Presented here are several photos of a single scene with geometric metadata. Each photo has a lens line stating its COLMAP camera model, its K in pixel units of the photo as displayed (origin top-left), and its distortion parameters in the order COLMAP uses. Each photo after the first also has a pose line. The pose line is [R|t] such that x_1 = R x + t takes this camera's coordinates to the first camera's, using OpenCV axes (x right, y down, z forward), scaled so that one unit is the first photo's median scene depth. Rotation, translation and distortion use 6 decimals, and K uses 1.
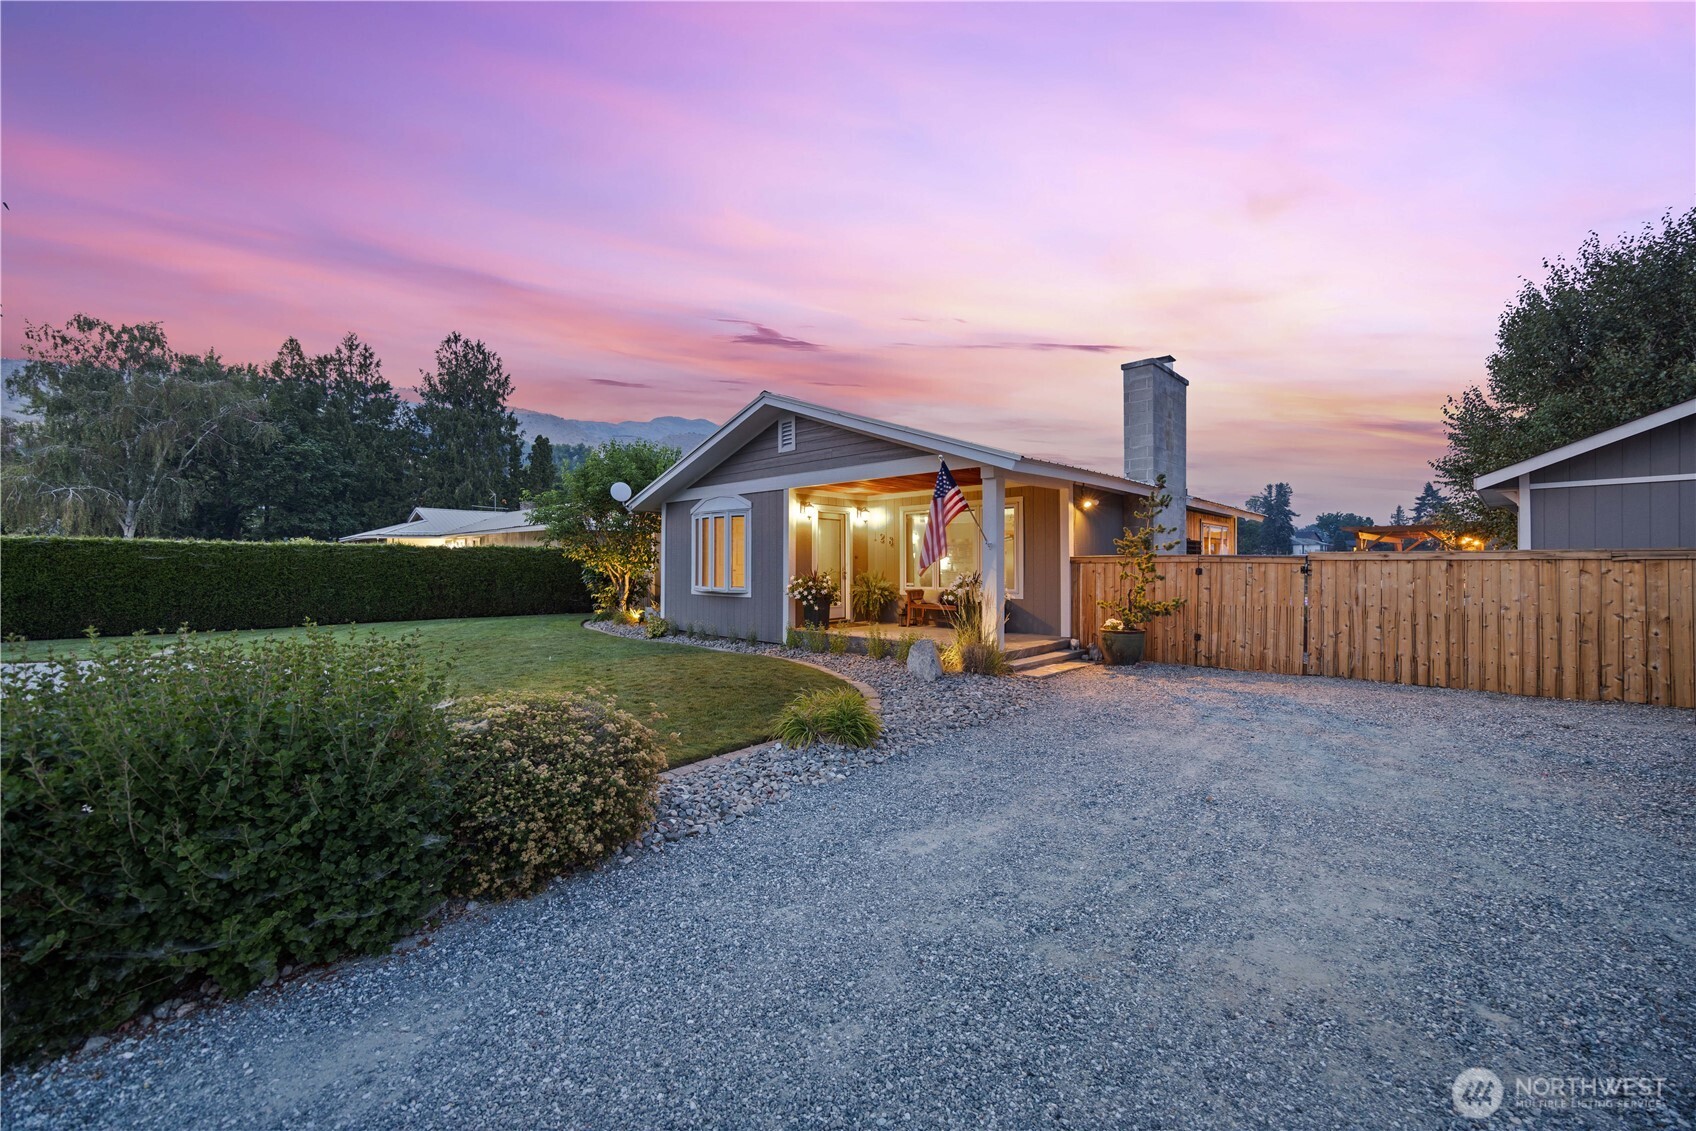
lens RADIAL K [[640.0, 0, 853.7], [0, 640.0, 568.9], [0, 0, 1]] dist [-0.006149, 0.000805]
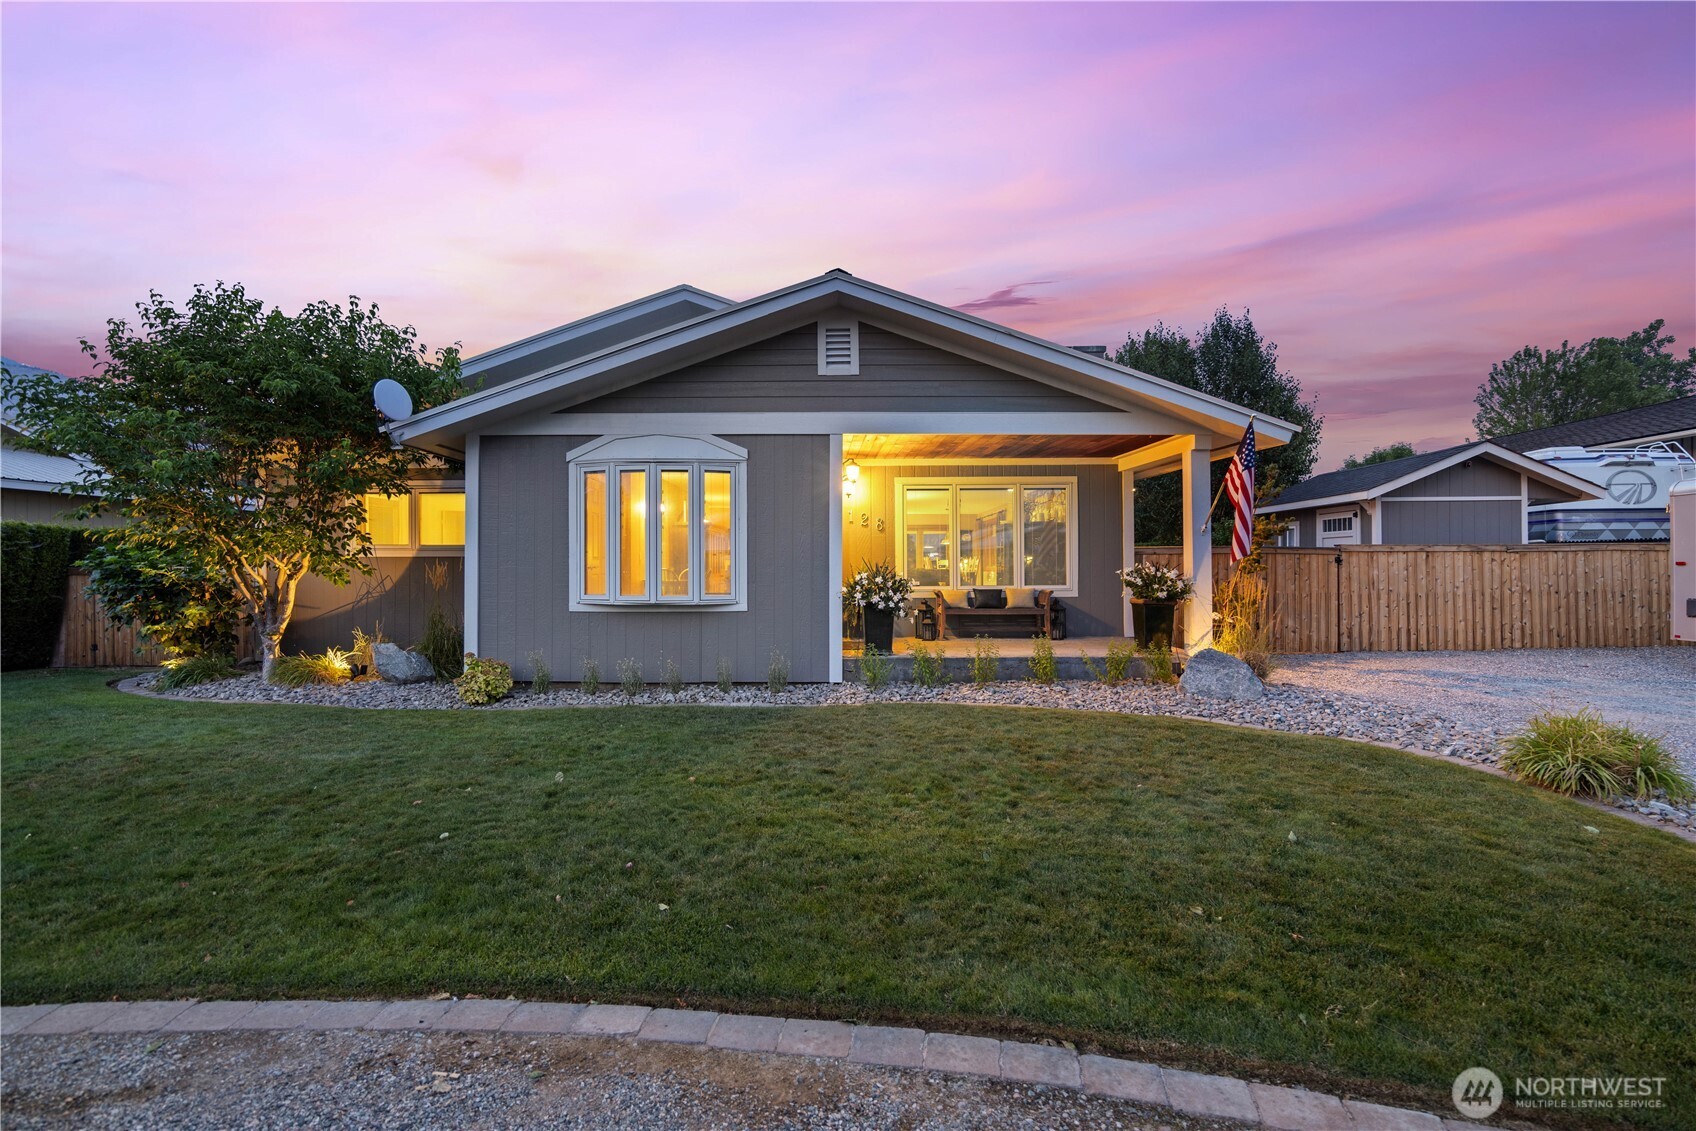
lens RADIAL K [[730.2, 0, 846.8], [0, 730.2, 569.9], [0, 0, 1]] dist [-0.016349, -0.000563]
pose [[0.728303, -0.007315, 0.685217, -0.671388], [0.007983, 0.999966, 0.002190, 0.007424], [-0.685209, 0.003875, 0.728336, 0.538336]]
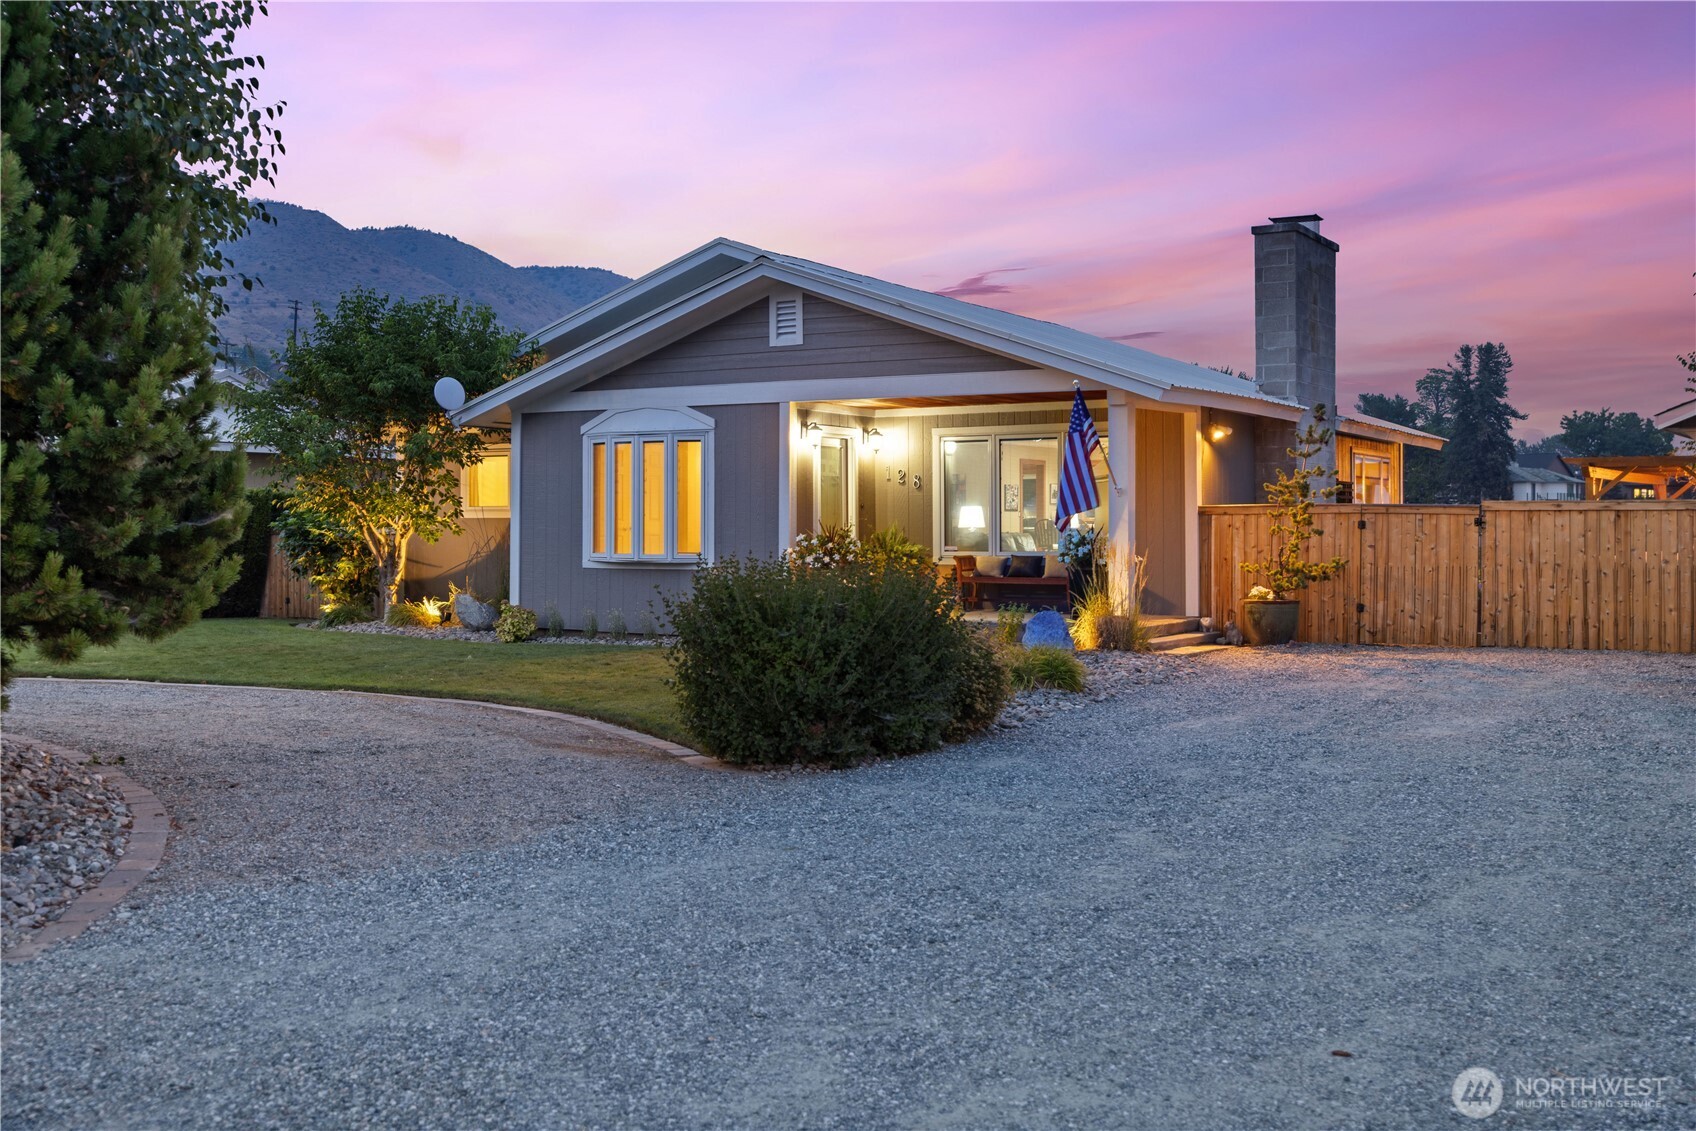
lens RADIAL K [[1719.5, 0, 830.6], [0, 1719.5, 548.2], [0, 0, 1]] dist [-0.003470, 0.000000]
pose [[0.975622, -0.003468, 0.219432, -0.509691], [0.002413, 0.999984, 0.005072, 0.018353], [-0.219446, -0.004419, 0.975615, -0.835715]]
